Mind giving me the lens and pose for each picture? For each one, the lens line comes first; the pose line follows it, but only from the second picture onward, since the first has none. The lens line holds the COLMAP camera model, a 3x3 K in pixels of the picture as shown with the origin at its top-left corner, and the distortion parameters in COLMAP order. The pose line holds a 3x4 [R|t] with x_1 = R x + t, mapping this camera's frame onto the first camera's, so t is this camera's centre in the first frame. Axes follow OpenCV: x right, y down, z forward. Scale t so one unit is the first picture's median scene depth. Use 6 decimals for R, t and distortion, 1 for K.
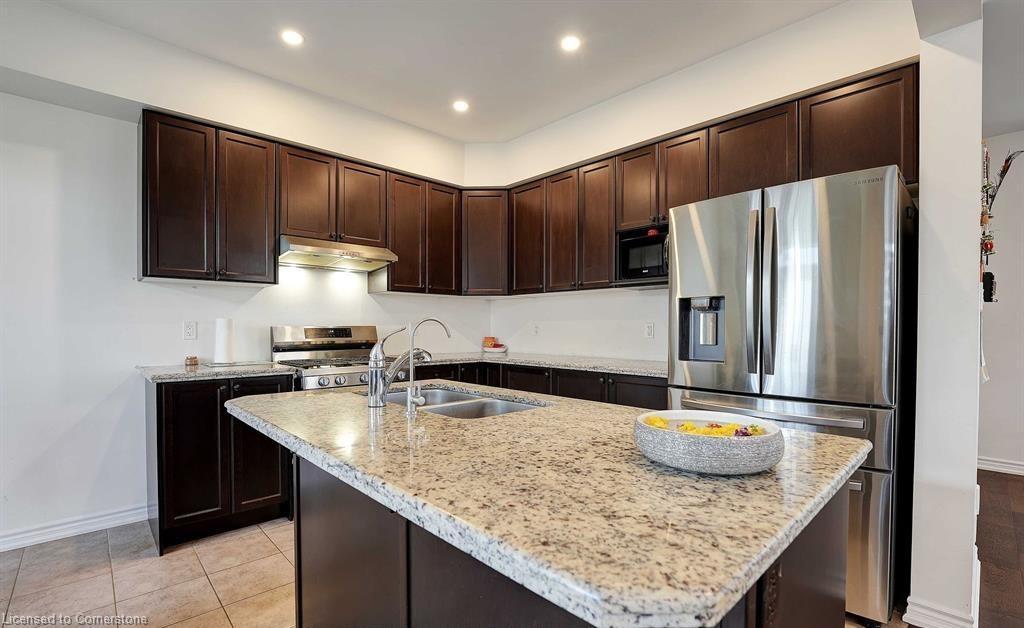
lens RADIAL K [[448.3, 0, 506.8], [0, 448.3, 336.5], [0, 0, 1]] dist [-0.000869, 0.000052]
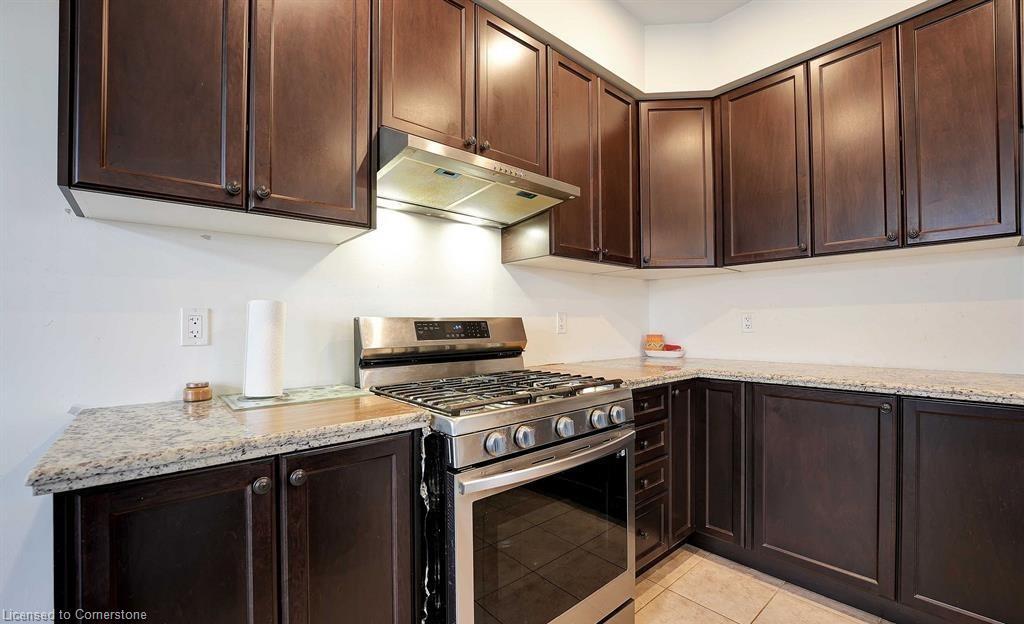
lens RADIAL K [[427.3, 0, 512.3], [0, 427.3, 321.2], [0, 0, 1]] dist [-0.008841, -0.000142]
pose [[0.999254, -0.009767, -0.037355, -0.358710], [0.008690, 0.999544, -0.028904, -0.003803], [0.037620, 0.028558, 0.998884, 0.569108]]
